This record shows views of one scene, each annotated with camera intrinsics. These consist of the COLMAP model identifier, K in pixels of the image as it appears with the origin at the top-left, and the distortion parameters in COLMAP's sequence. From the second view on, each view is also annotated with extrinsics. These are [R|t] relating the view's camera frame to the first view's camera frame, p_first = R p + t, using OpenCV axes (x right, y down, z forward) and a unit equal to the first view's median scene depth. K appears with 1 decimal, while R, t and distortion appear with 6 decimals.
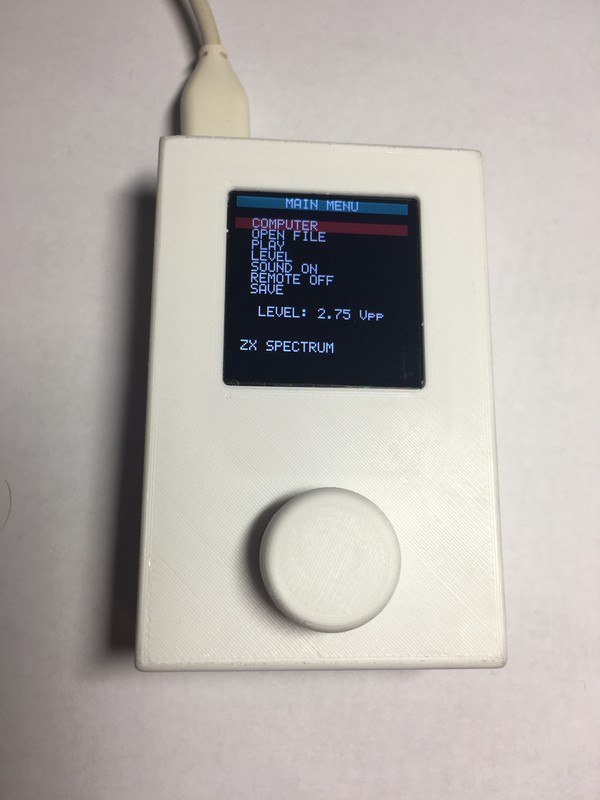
lens RADIAL K [[701.0, 0, 300.1], [0, 701.0, 396.5], [0, 0, 1]] dist [0.042599, -0.117733]
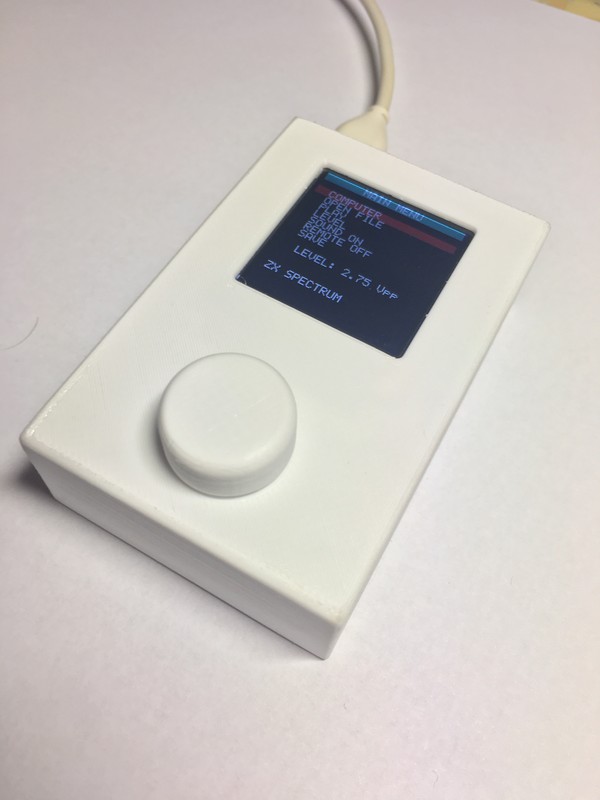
lens RADIAL K [[701.0, 0, 300.6], [0, 701.0, 403.4], [0, 0, 1]] dist [0.042599, -0.117733]
pose [[0.873389, 0.409028, -0.264364, 0.340138], [-0.473745, 0.839409, -0.266381, 0.375181], [0.112952, 0.357895, 0.926905, 0.055439]]
